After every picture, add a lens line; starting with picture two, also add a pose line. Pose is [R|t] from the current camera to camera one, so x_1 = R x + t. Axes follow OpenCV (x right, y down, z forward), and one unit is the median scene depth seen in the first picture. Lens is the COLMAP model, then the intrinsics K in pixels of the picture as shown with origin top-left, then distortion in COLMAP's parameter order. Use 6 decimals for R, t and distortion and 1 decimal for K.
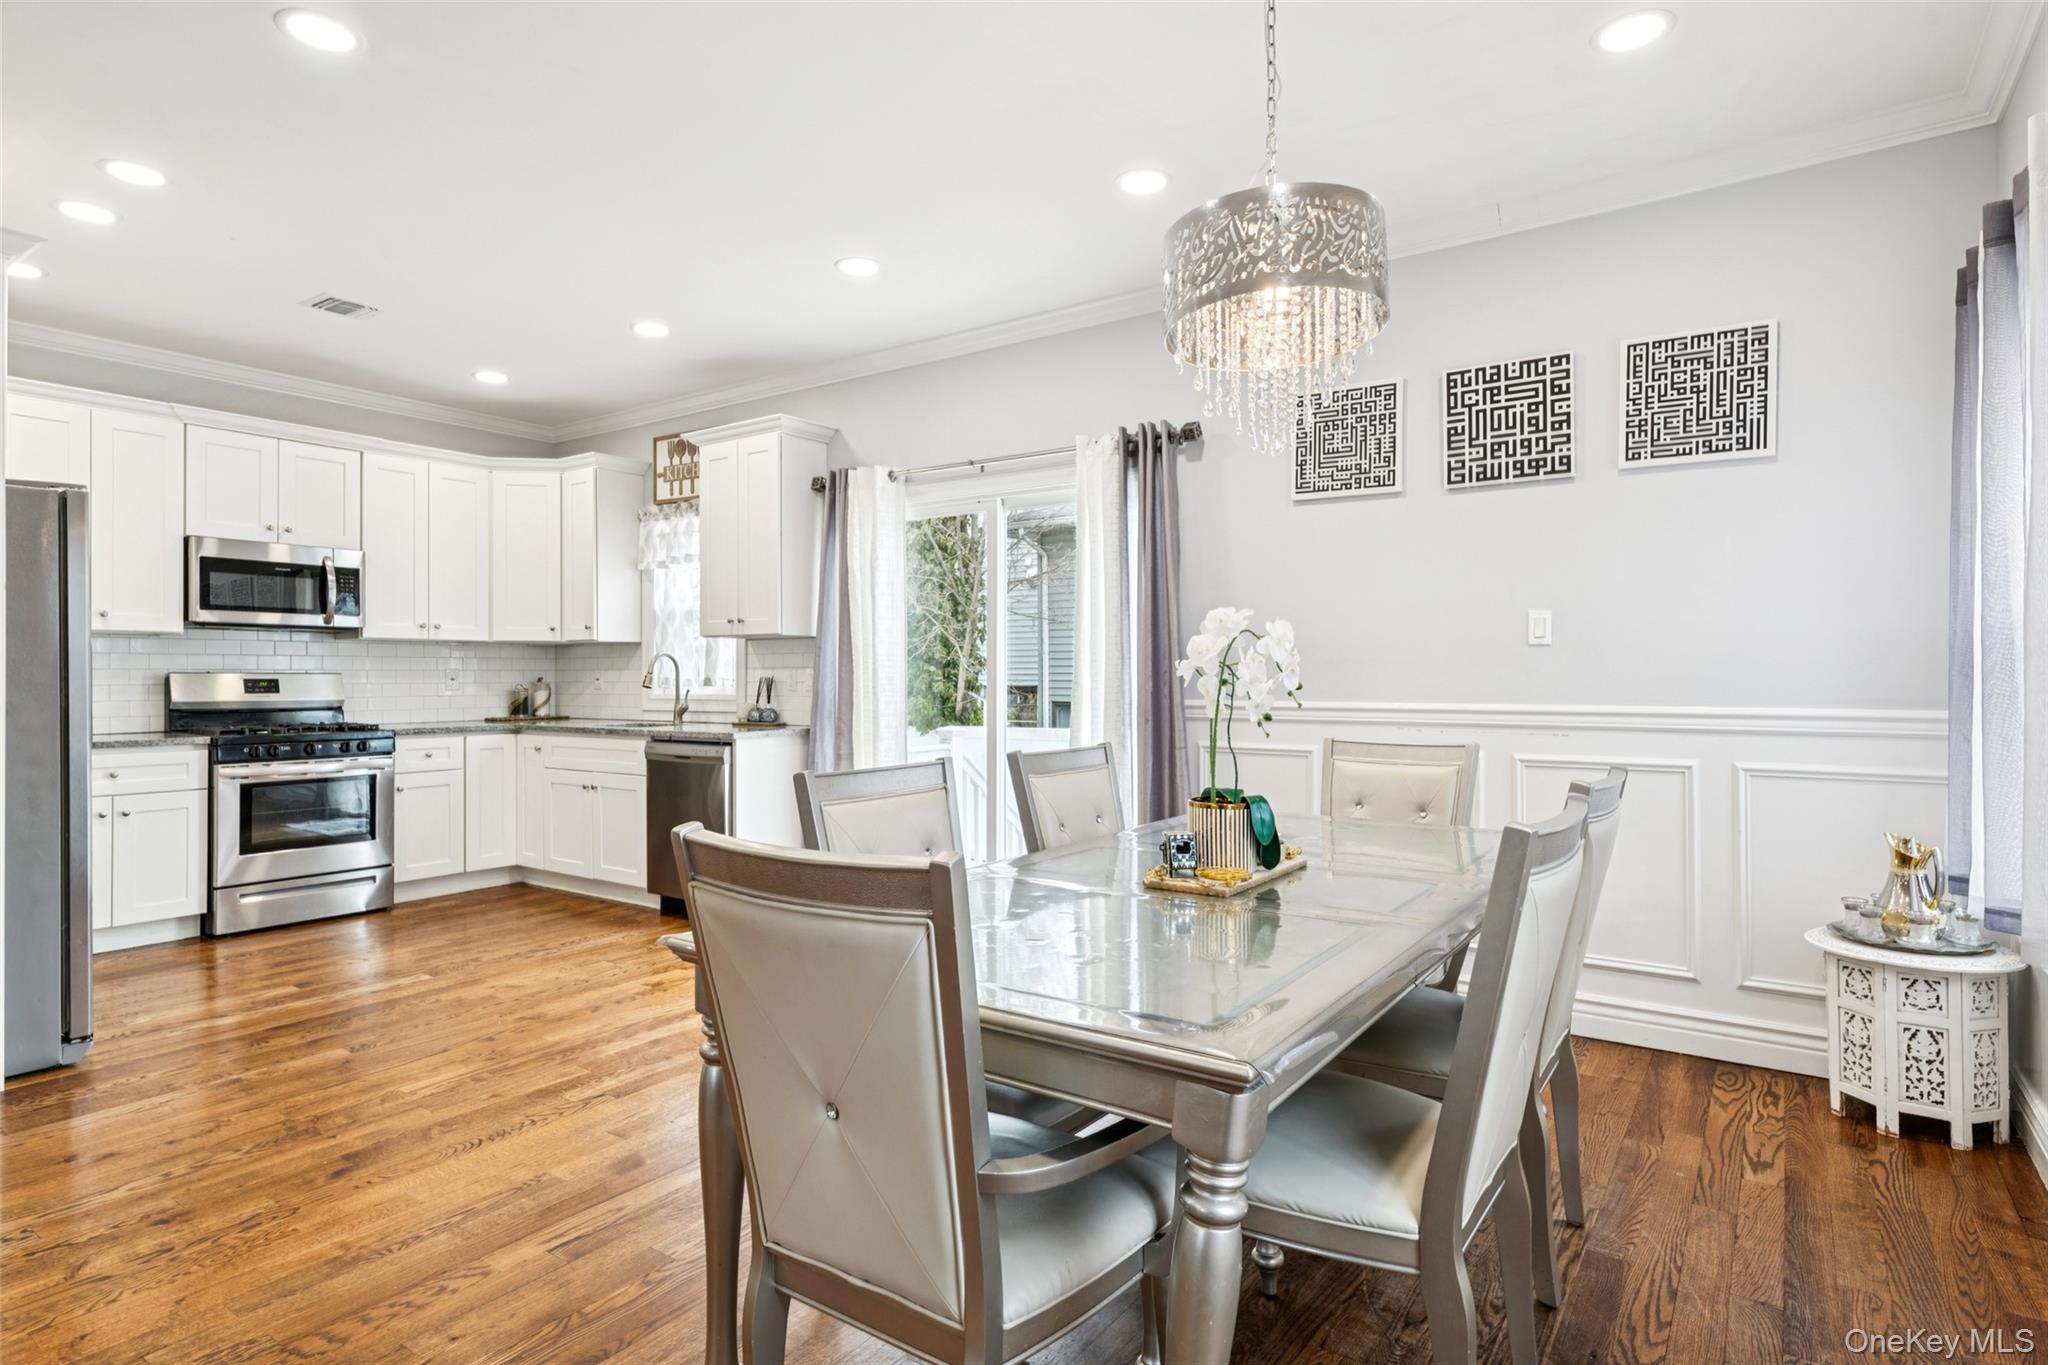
lens RADIAL K [[1081.4, 0, 1016.5], [0, 1081.4, 673.8], [0, 0, 1]] dist [0.003988, 0.000404]
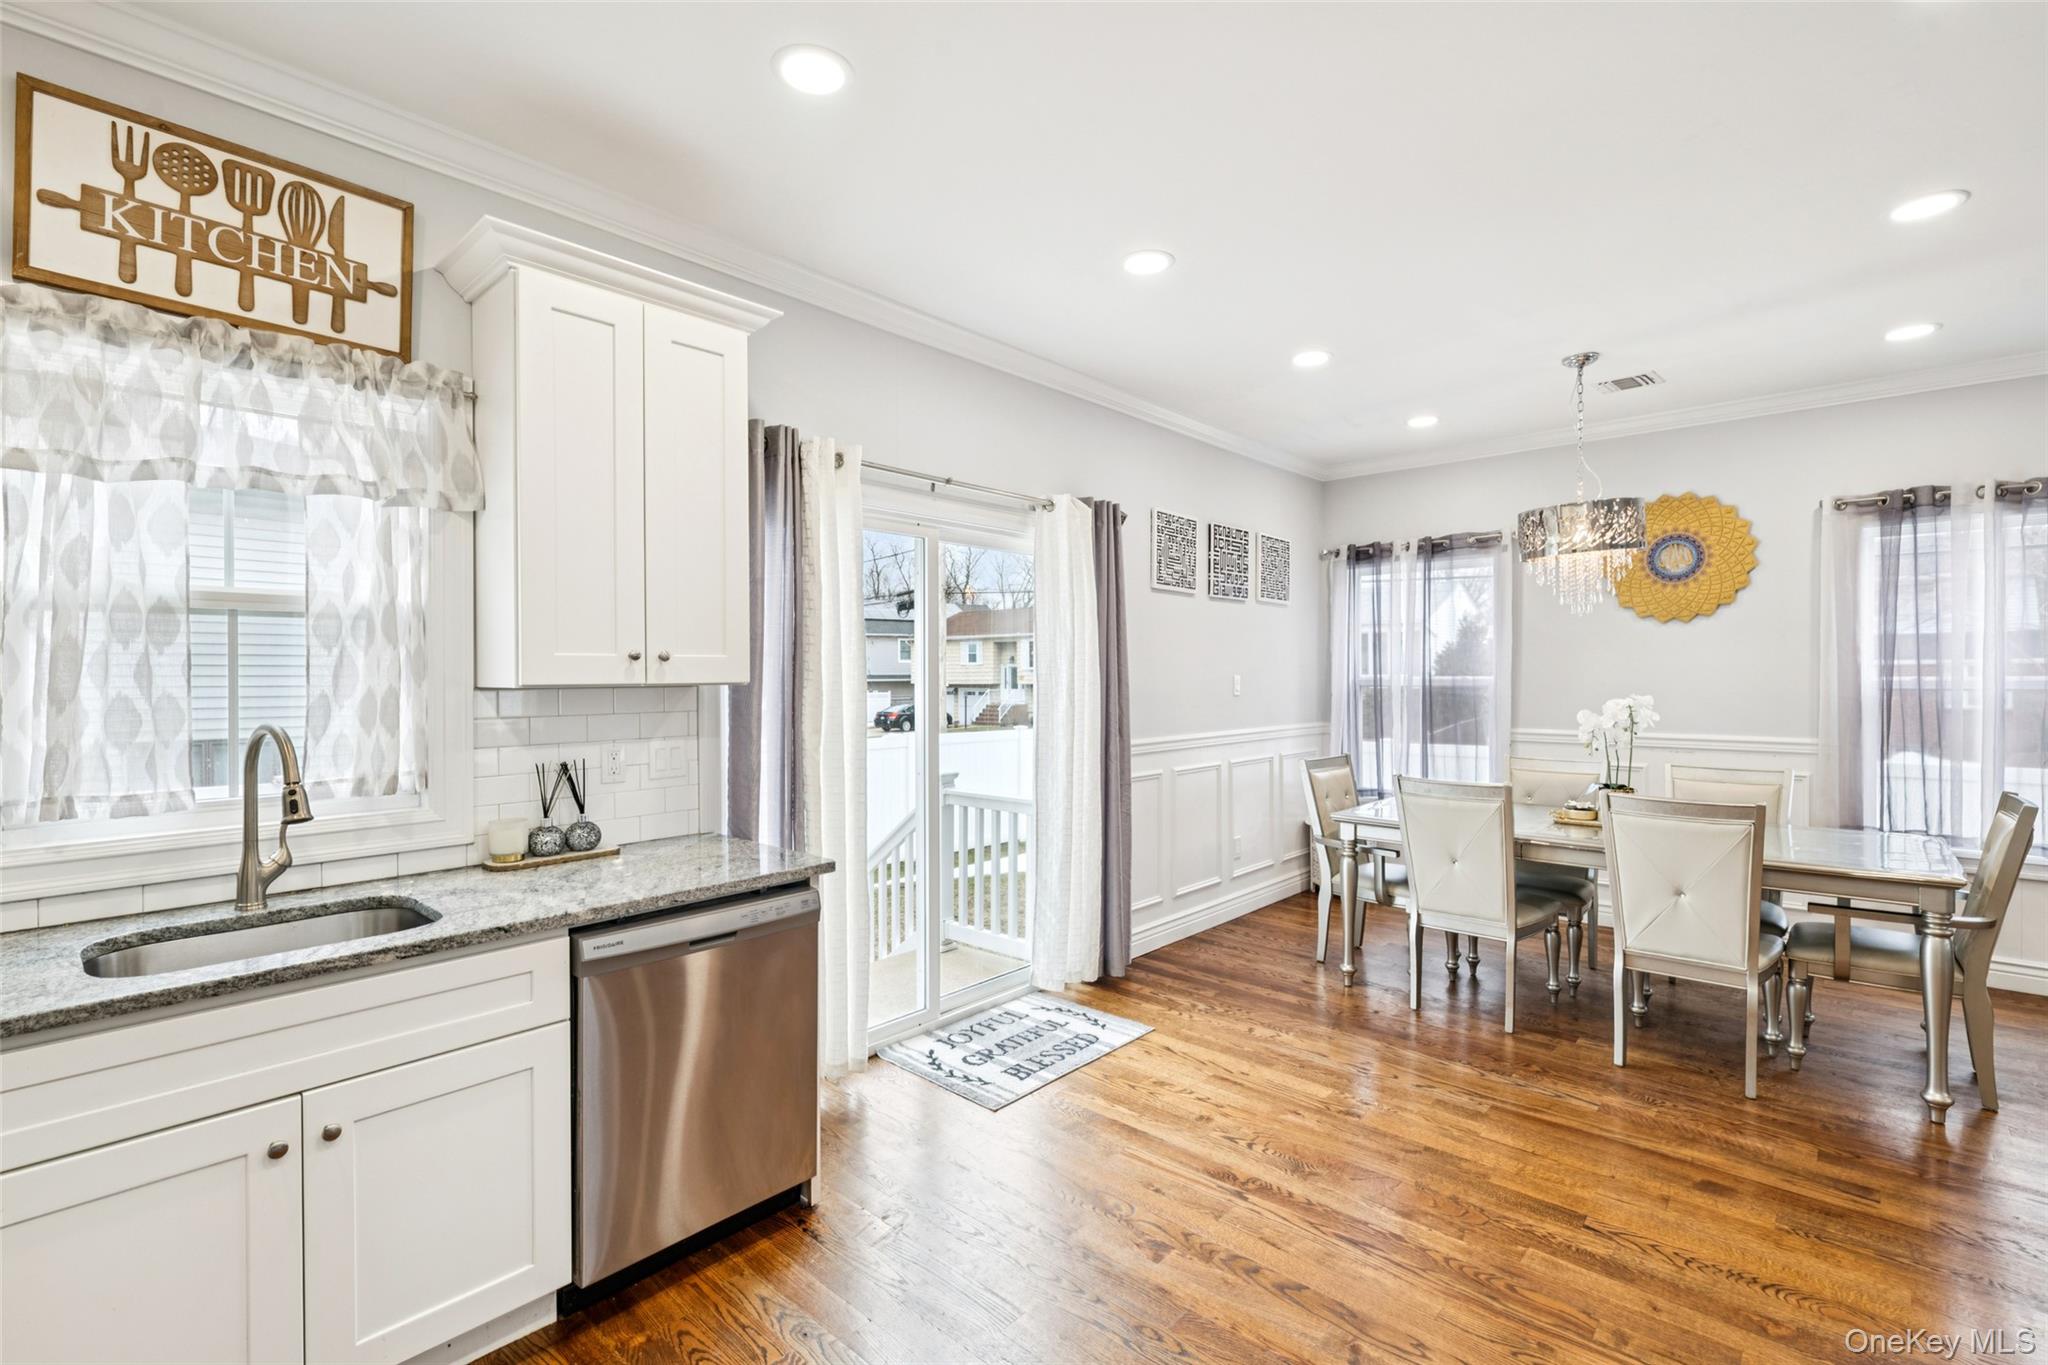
lens RADIAL K [[918.6, 0, 1024.0], [0, 918.6, 682.5], [0, 0, 1]] dist [0.000579, -0.000933]
pose [[0.118095, -0.007464, 0.992974, -0.861189], [0.003582, 0.999968, 0.007091, -0.050217], [-0.992996, 0.002720, 0.118118, 0.992229]]
